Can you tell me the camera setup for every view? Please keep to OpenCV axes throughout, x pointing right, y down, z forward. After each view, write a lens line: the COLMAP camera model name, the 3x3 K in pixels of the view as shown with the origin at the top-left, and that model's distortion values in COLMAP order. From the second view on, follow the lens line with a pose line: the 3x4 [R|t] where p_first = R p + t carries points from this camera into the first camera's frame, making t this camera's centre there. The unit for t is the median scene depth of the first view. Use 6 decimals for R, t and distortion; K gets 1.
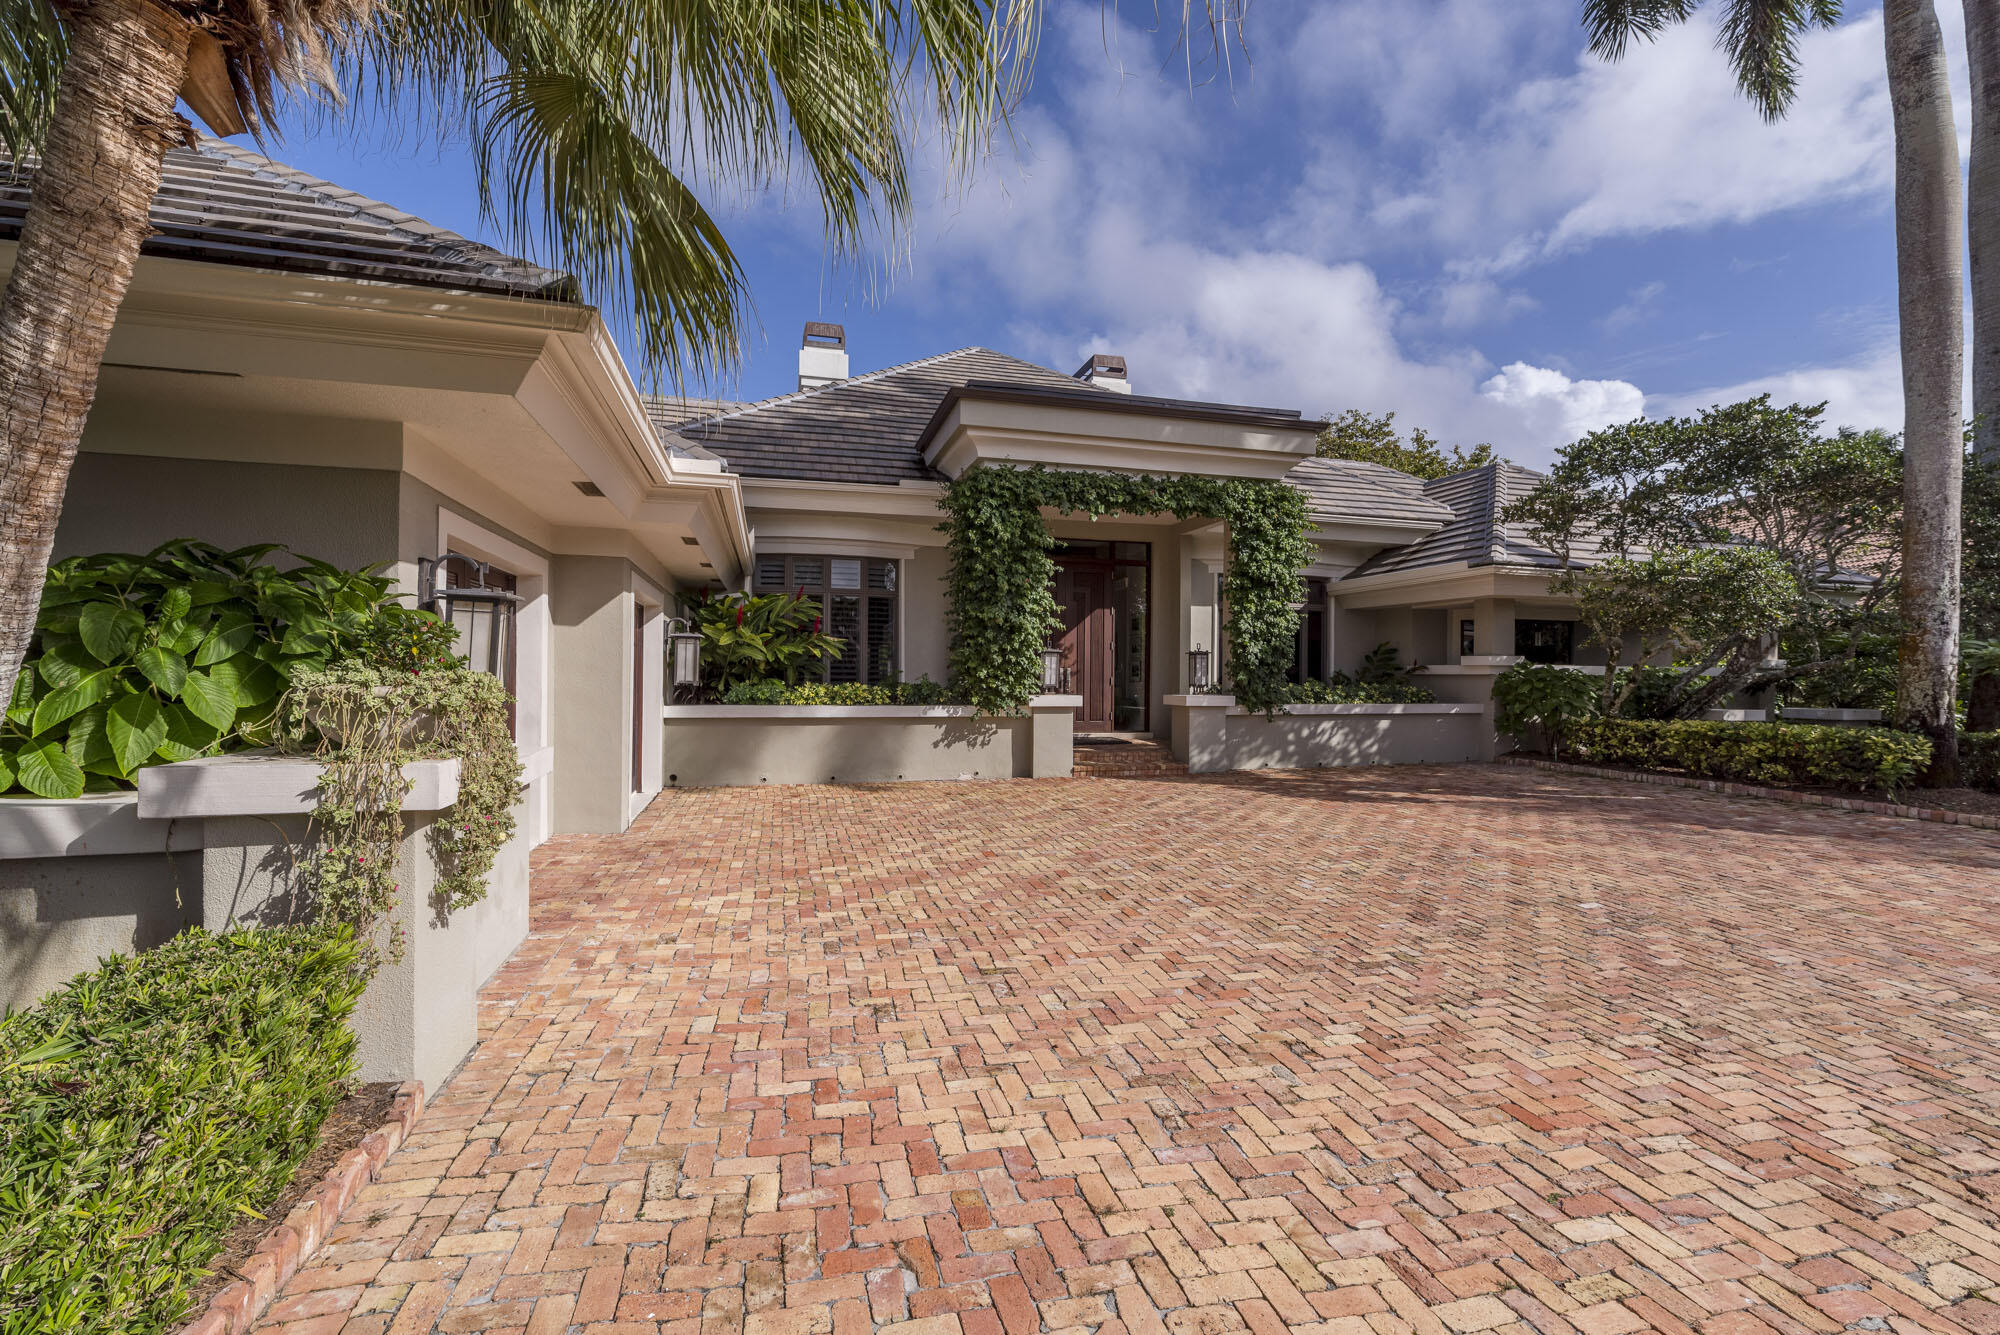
lens RADIAL K [[850.3, 0, 1002.8], [0, 850.3, 673.5], [0, 0, 1]] dist [-0.000426, 0.001238]
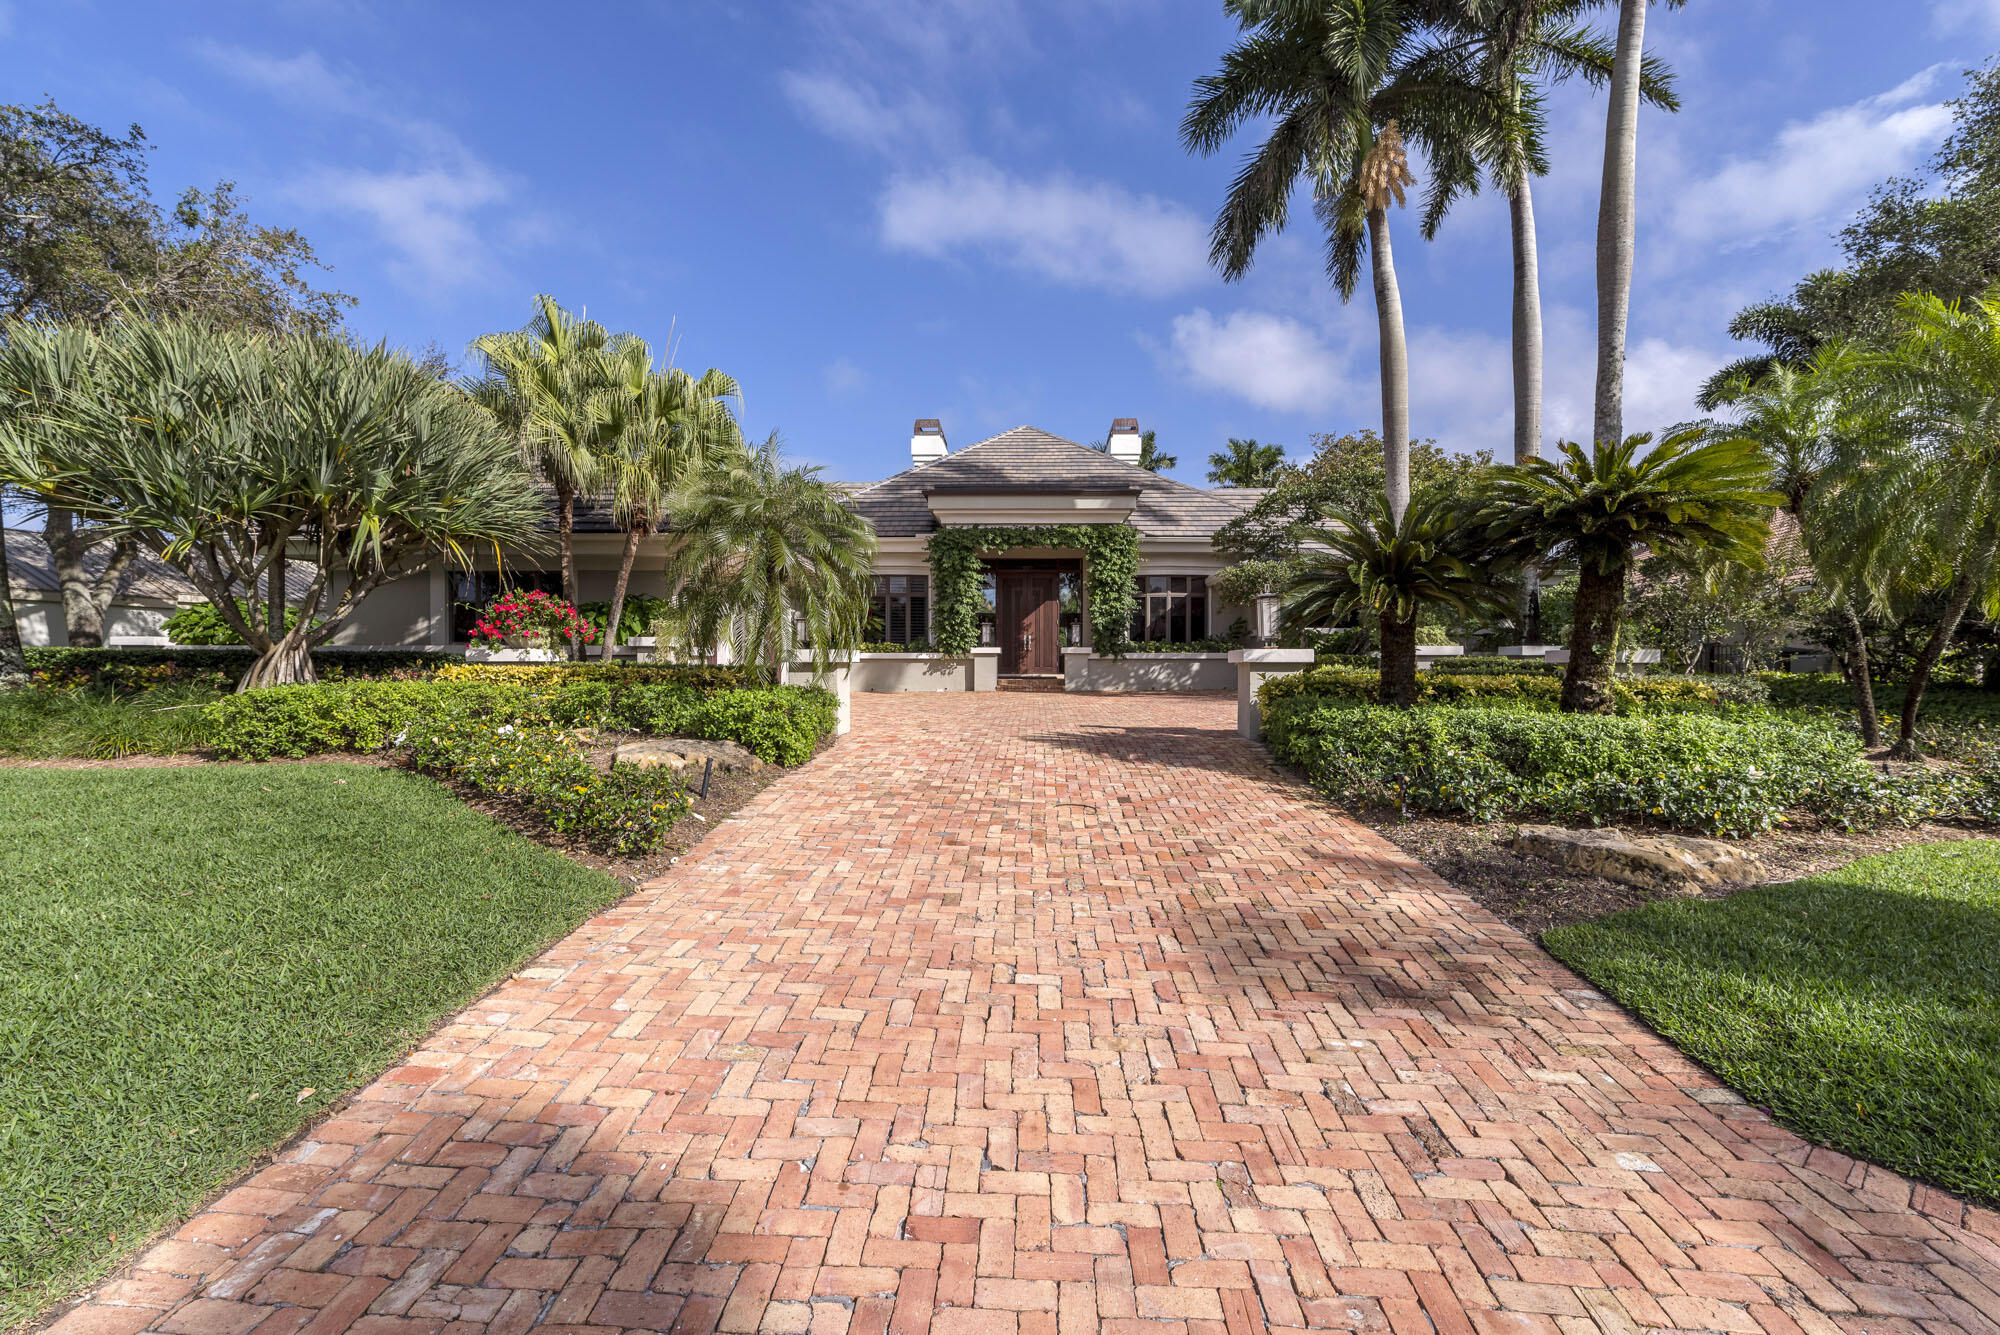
lens RADIAL K [[850.3, 0, 1003.0], [0, 850.3, 667.3], [0, 0, 1]] dist [-0.000426, 0.001238]
pose [[0.959419, -0.004006, -0.281957, 0.652799], [0.004504, 0.999989, 0.001120, 0.070349], [0.281949, -0.002344, 0.959426, -0.818622]]
